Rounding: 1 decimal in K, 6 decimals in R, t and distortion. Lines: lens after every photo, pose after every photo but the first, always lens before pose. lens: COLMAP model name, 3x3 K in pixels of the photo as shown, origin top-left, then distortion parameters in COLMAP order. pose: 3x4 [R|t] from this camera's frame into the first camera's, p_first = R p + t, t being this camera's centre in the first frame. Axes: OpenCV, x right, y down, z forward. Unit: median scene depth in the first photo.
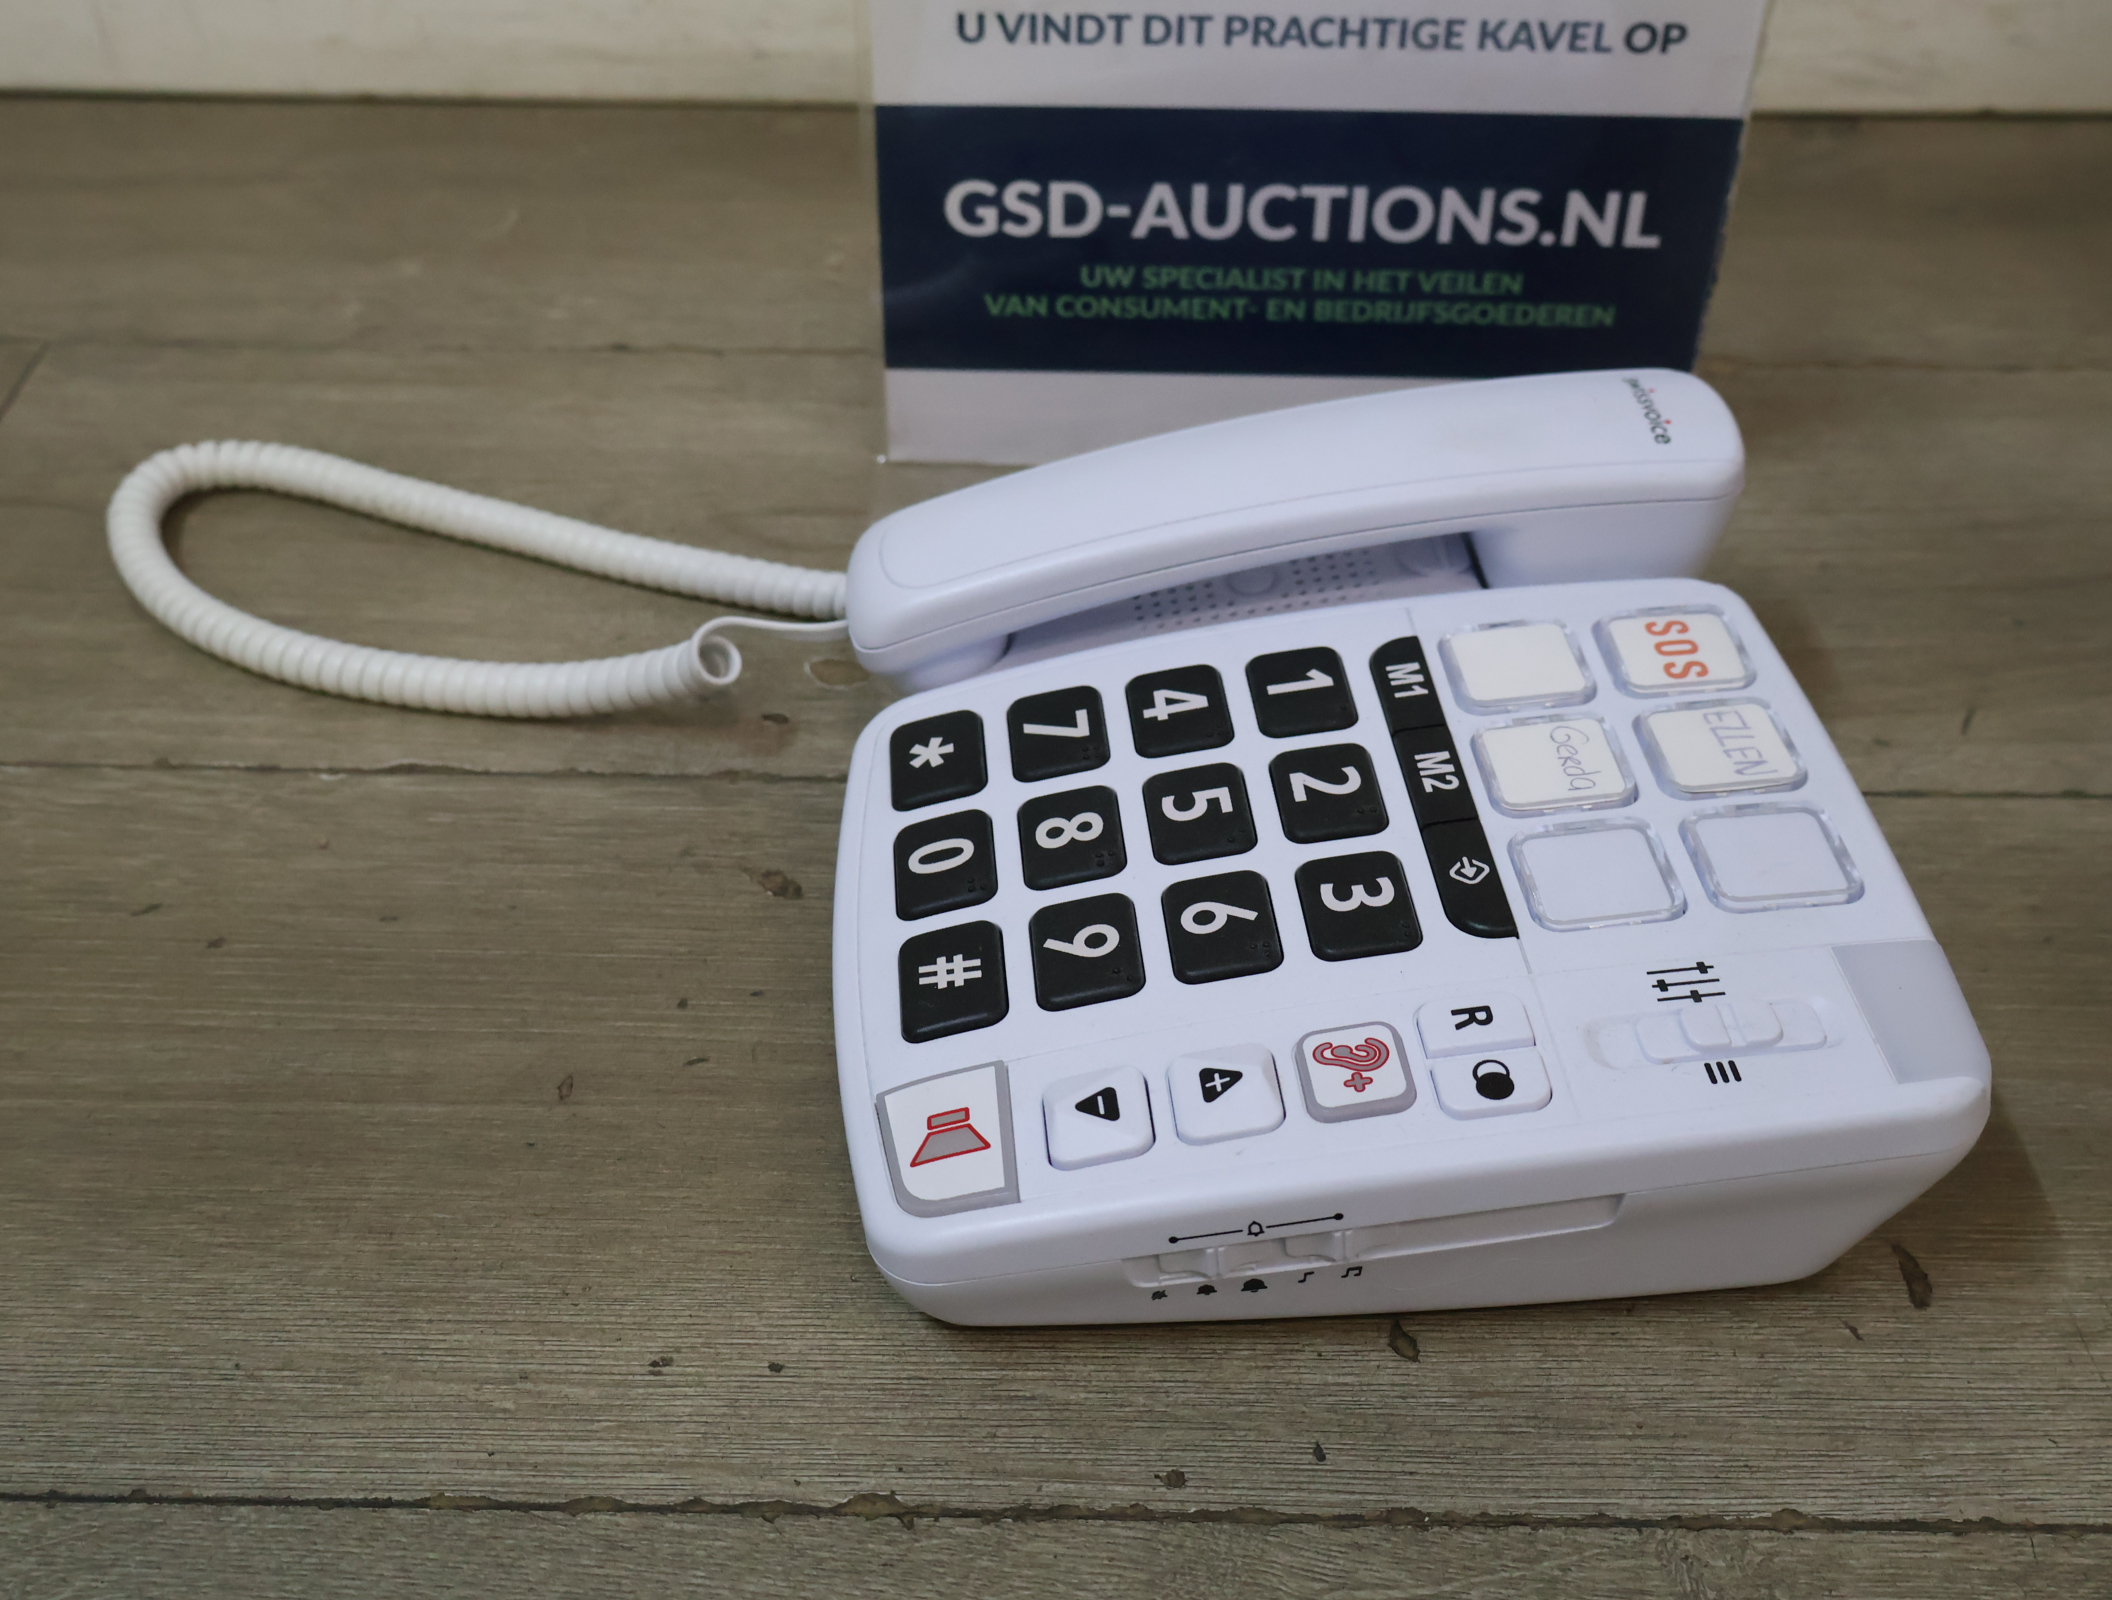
lens RADIAL K [[2497.7, 0, 1018.0], [0, 2497.7, 813.8], [0, 0, 1]] dist [-0.006942, 0.000000]
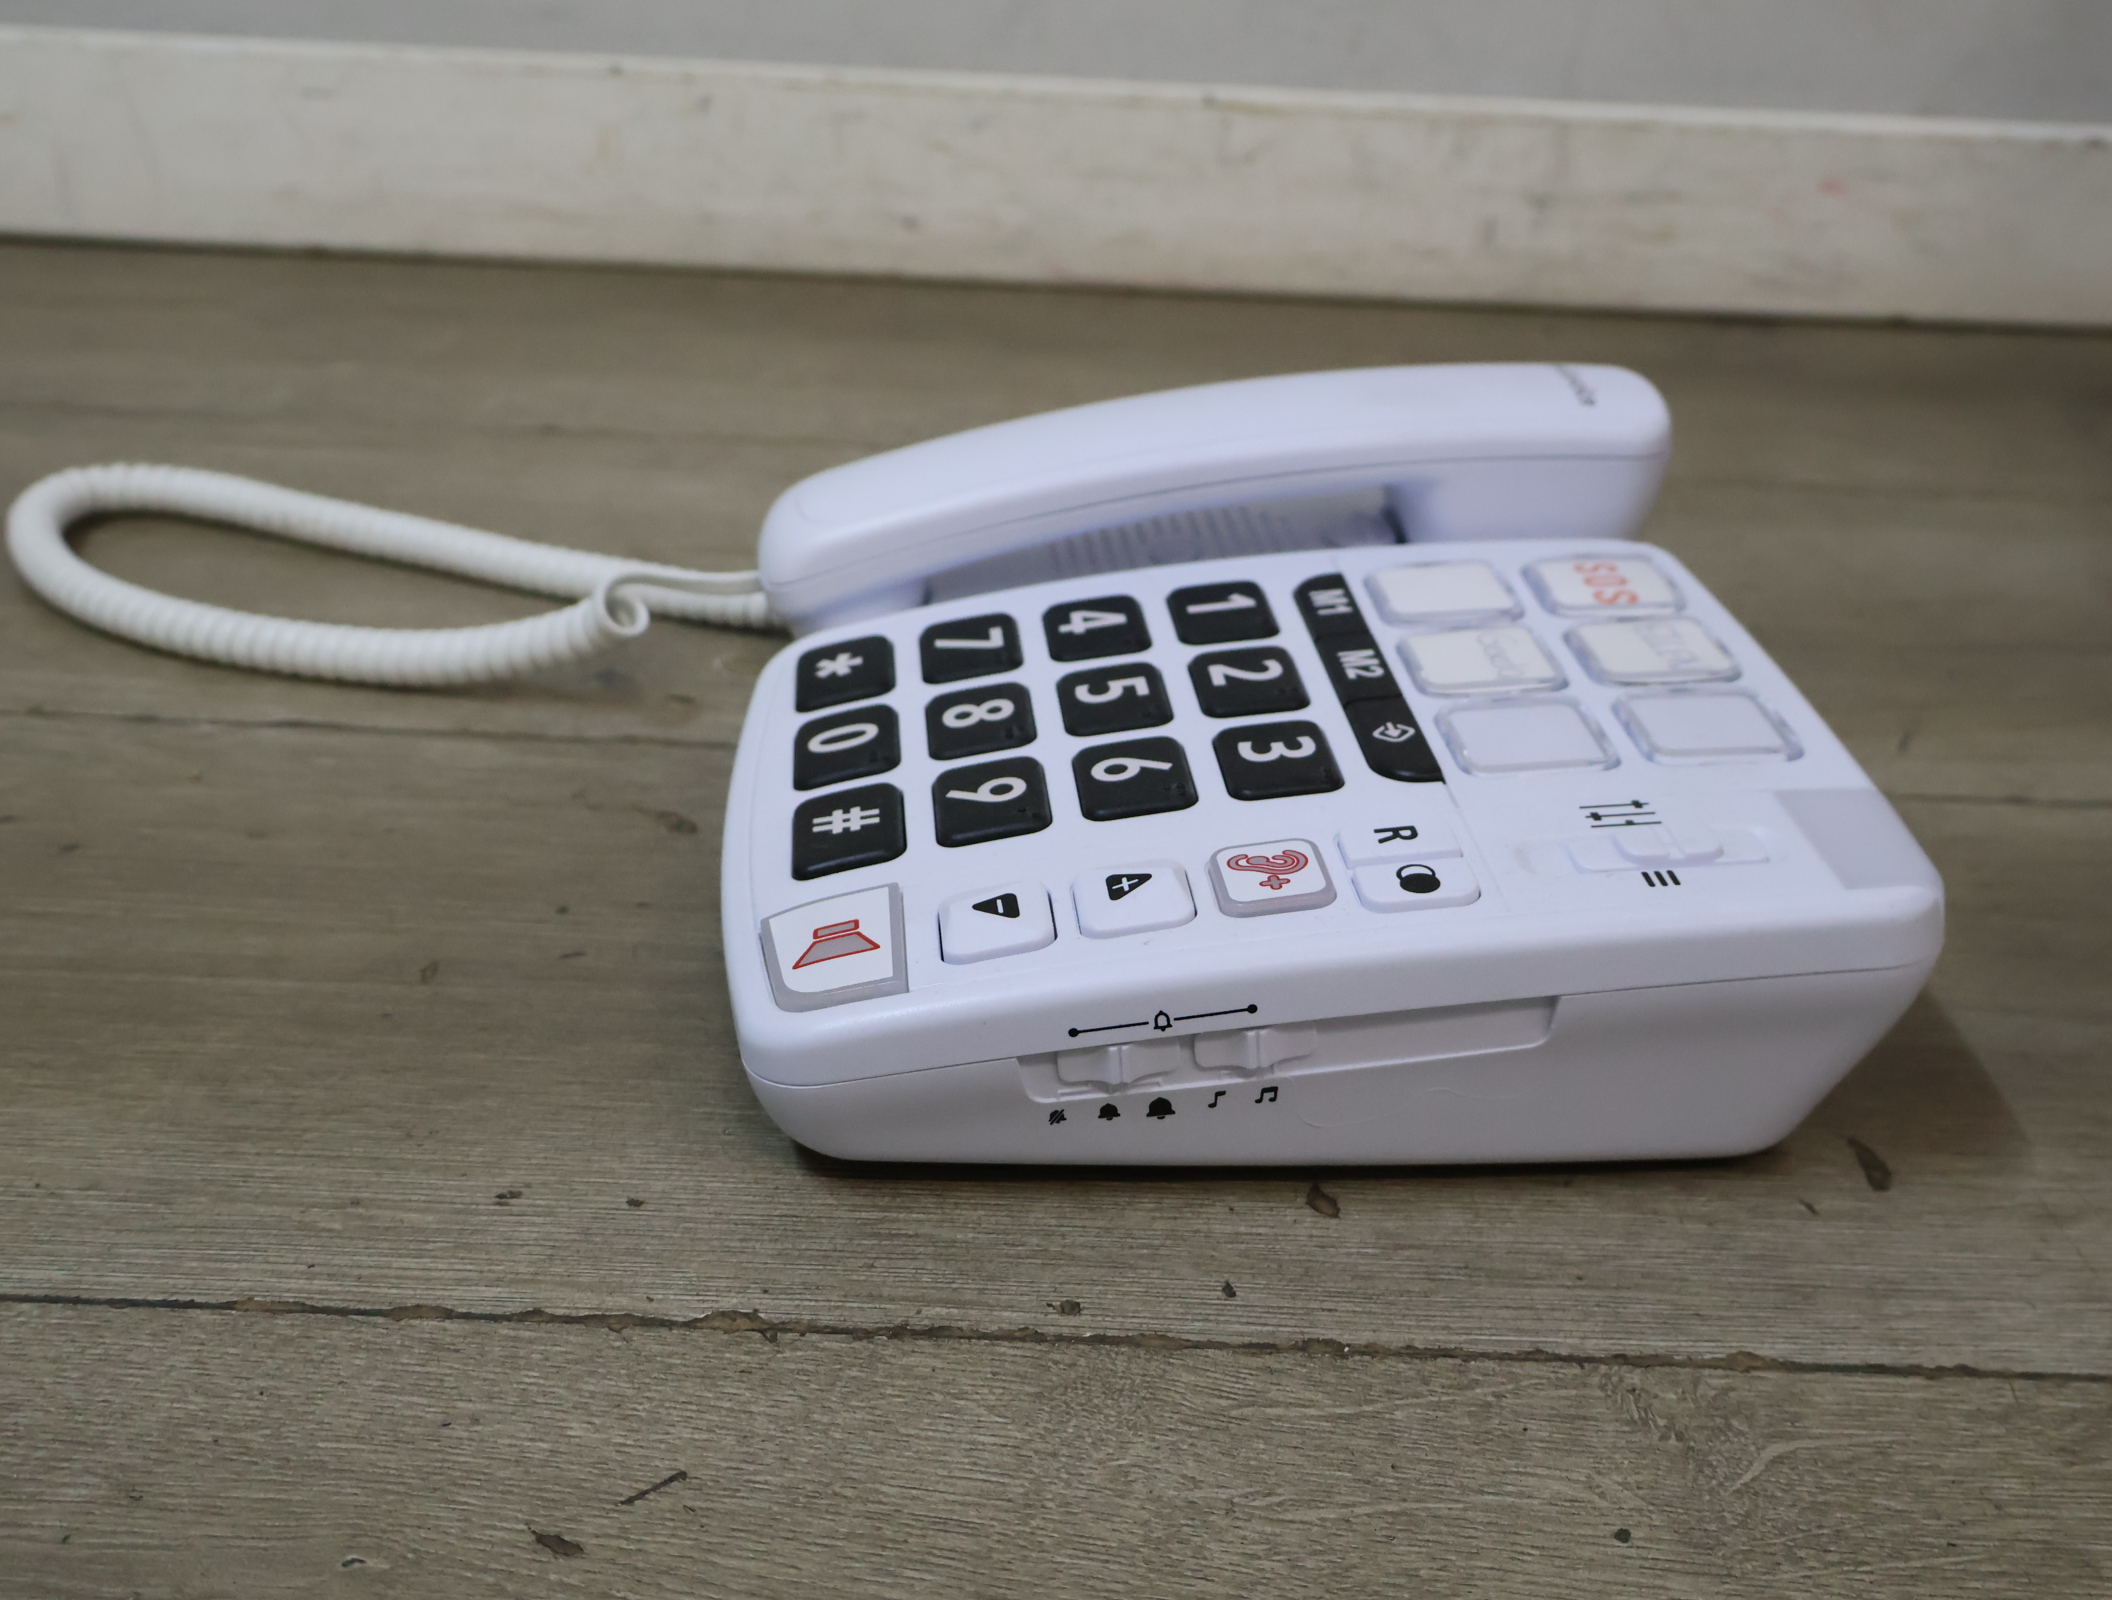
lens RADIAL K [[2497.7, 0, 1024.7], [0, 2497.7, 859.2], [0, 0, 1]] dist [-0.006942, 0.000000]
pose [[0.999227, 0.031385, 0.023675, 0.019246], [-0.026259, 0.981004, -0.192200, 0.267423], [-0.029258, 0.191430, 0.981070, 0.078614]]
